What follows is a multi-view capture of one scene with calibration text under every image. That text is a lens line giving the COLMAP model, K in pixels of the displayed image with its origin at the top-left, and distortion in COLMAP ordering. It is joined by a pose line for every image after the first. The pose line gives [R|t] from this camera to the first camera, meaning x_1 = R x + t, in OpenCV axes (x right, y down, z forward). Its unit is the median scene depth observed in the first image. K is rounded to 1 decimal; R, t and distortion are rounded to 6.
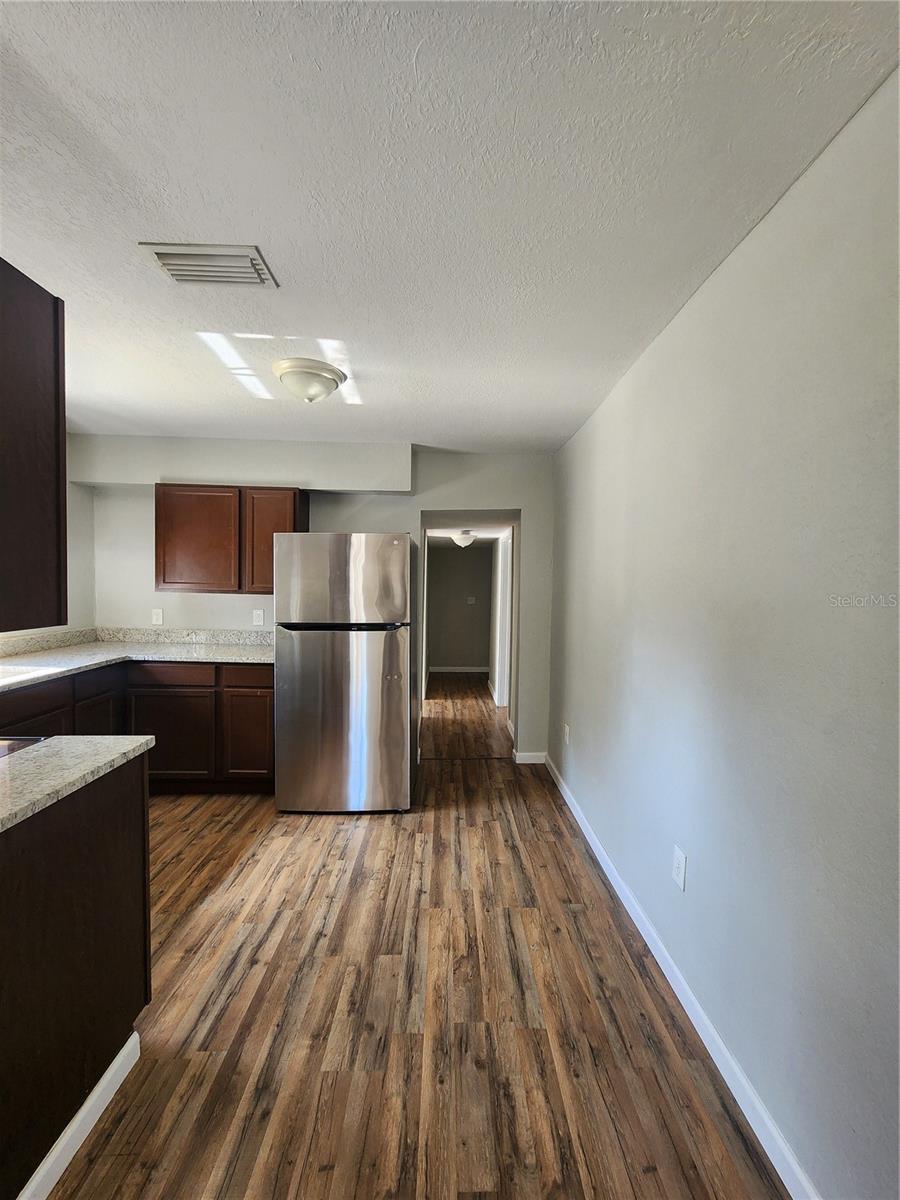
lens RADIAL K [[484.9, 0, 447.9], [0, 484.9, 596.6], [0, 0, 1]] dist [0.000937, -0.000911]
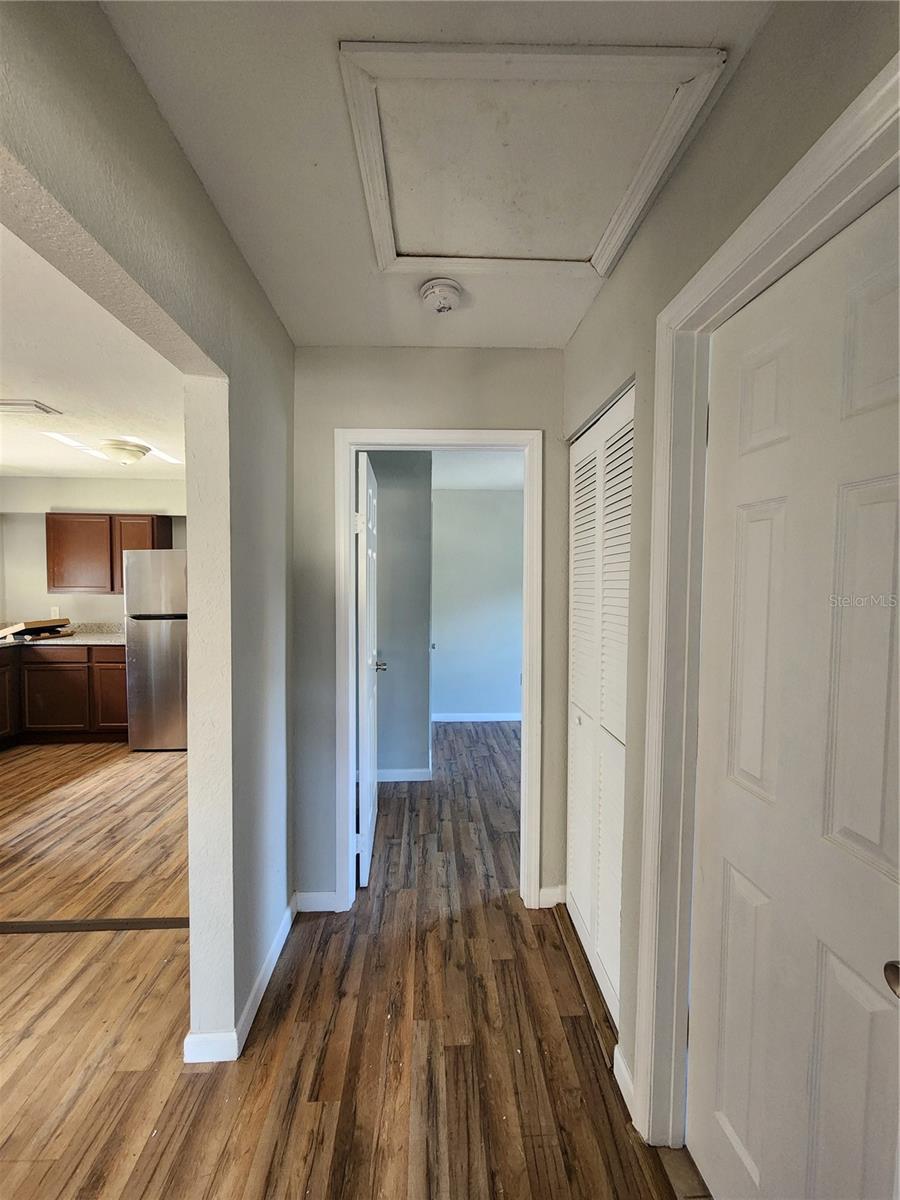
lens RADIAL K [[484.9, 0, 455.3], [0, 484.9, 598.5], [0, 0, 1]] dist [0.000937, -0.000911]
pose [[0.999466, -0.015037, 0.029012, 0.624590], [0.014903, 0.999877, 0.004854, 0.016737], [-0.029082, -0.004419, 0.999567, -0.476696]]
